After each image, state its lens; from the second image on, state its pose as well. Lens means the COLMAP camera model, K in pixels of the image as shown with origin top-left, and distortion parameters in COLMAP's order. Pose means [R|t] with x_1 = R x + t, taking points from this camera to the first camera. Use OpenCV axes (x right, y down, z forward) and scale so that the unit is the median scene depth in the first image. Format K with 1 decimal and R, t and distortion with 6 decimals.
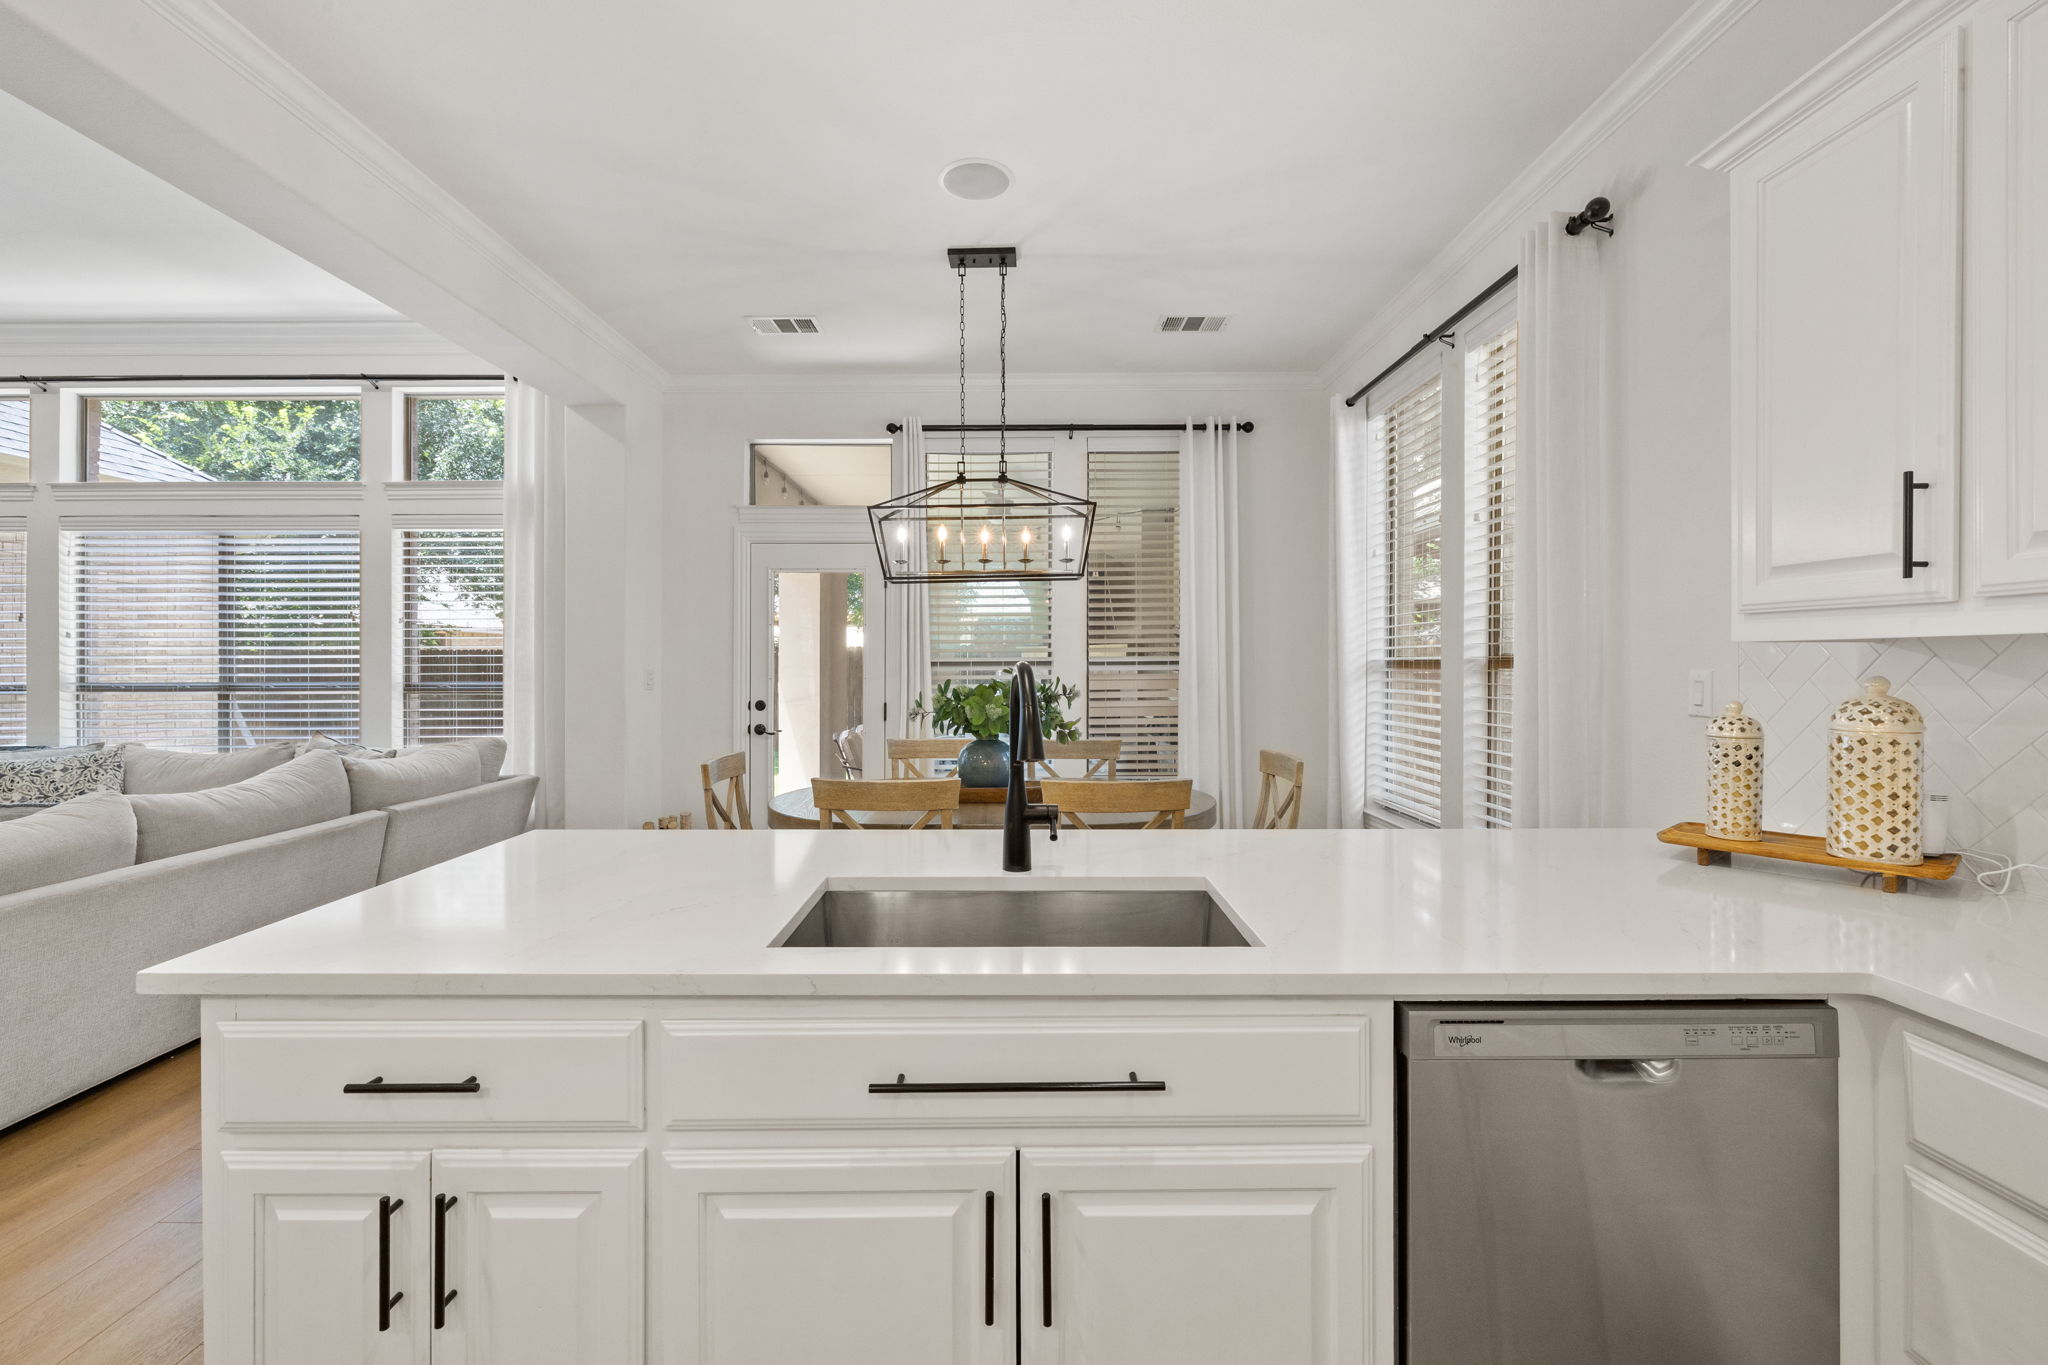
lens RADIAL K [[878.0, 0, 1012.9], [0, 878.0, 653.9], [0, 0, 1]] dist [-0.001203, 0.000005]
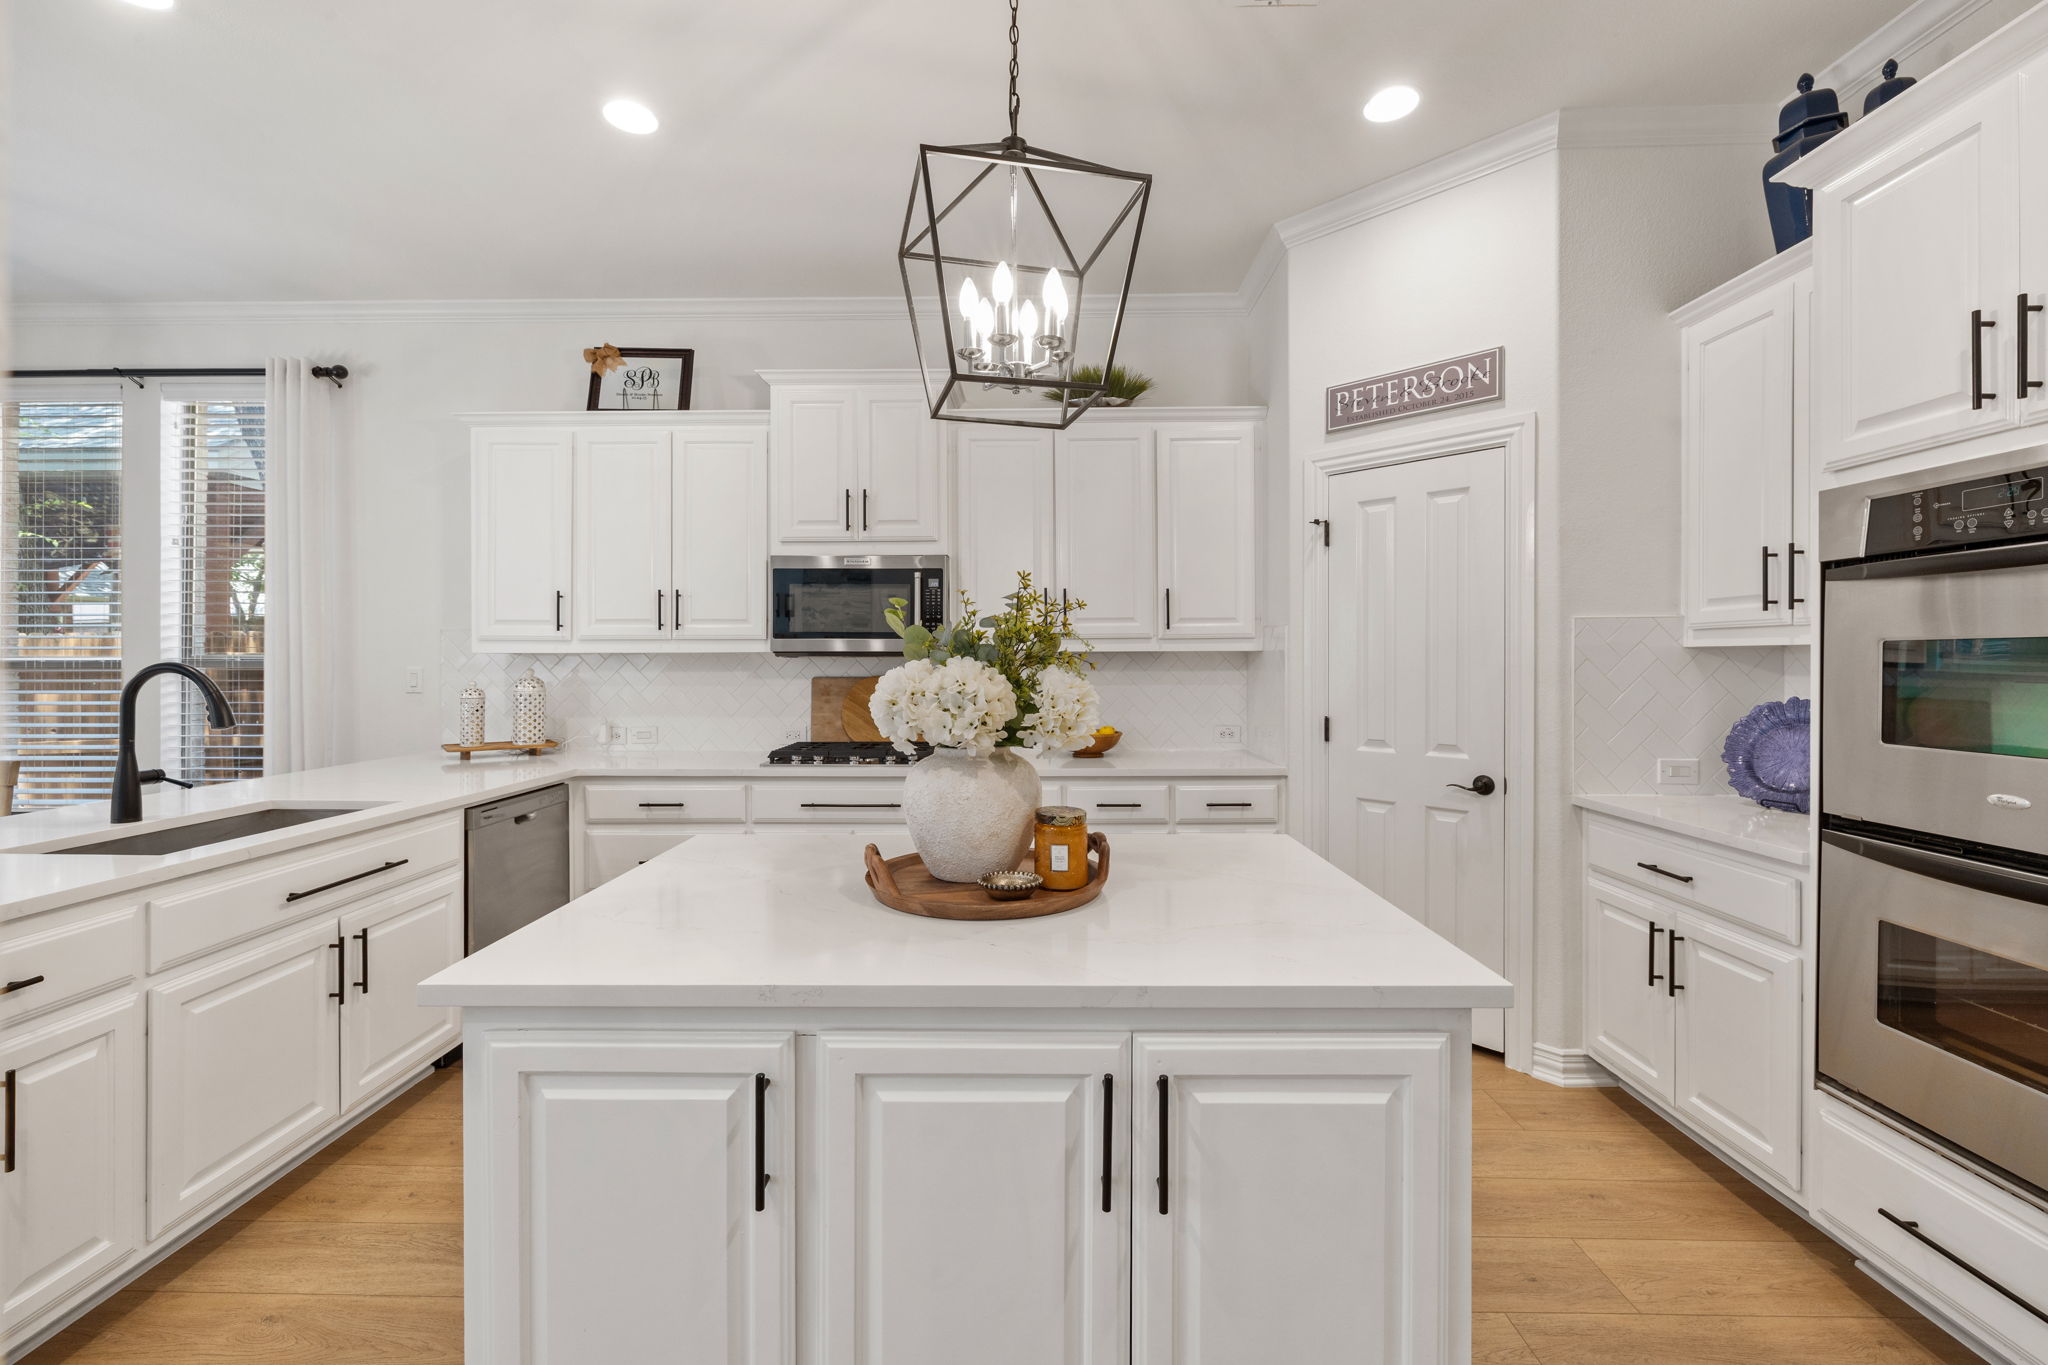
lens RADIAL K [[860.4, 0, 1012.0], [0, 860.4, 665.0], [0, 0, 1]] dist [-0.000602, -0.000094]
pose [[0.015471, -0.002358, 0.999878, -0.438663], [-0.009102, 0.999955, 0.002499, -0.000676], [-0.999839, -0.009140, 0.015449, -0.115043]]
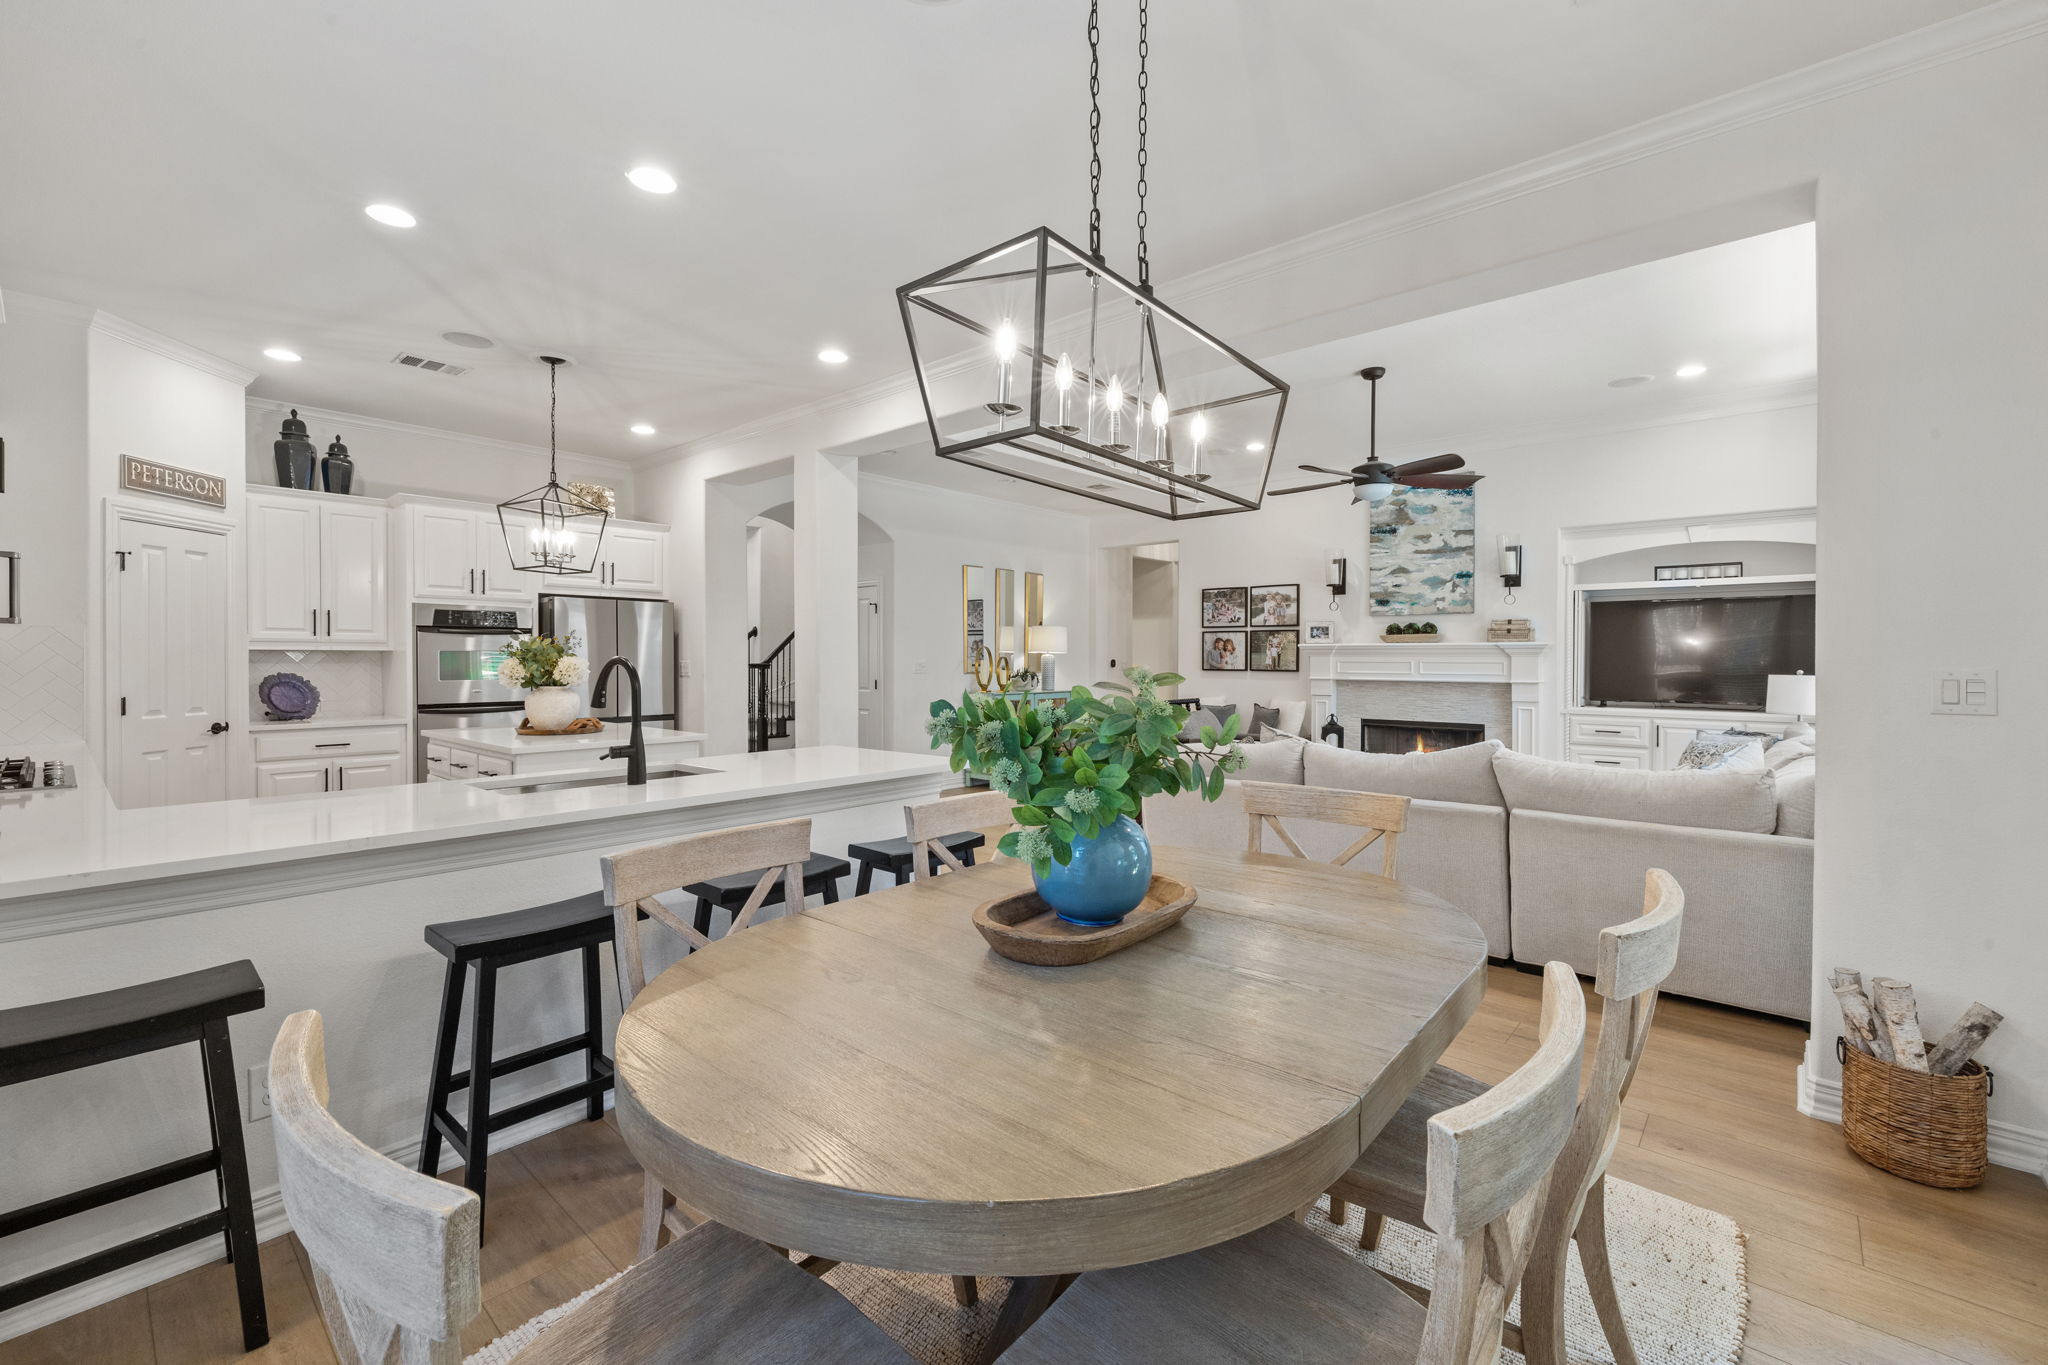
lens RADIAL K [[854.3, 0, 1006.6], [0, 854.3, 667.3], [0, 0, 1]] dist [-0.001521, 0.000148]
pose [[-0.672161, 0.008463, -0.740356, 0.249712], [0.007619, 0.999961, 0.004513, 0.010168], [0.740365, -0.002608, -0.672200, 0.903654]]
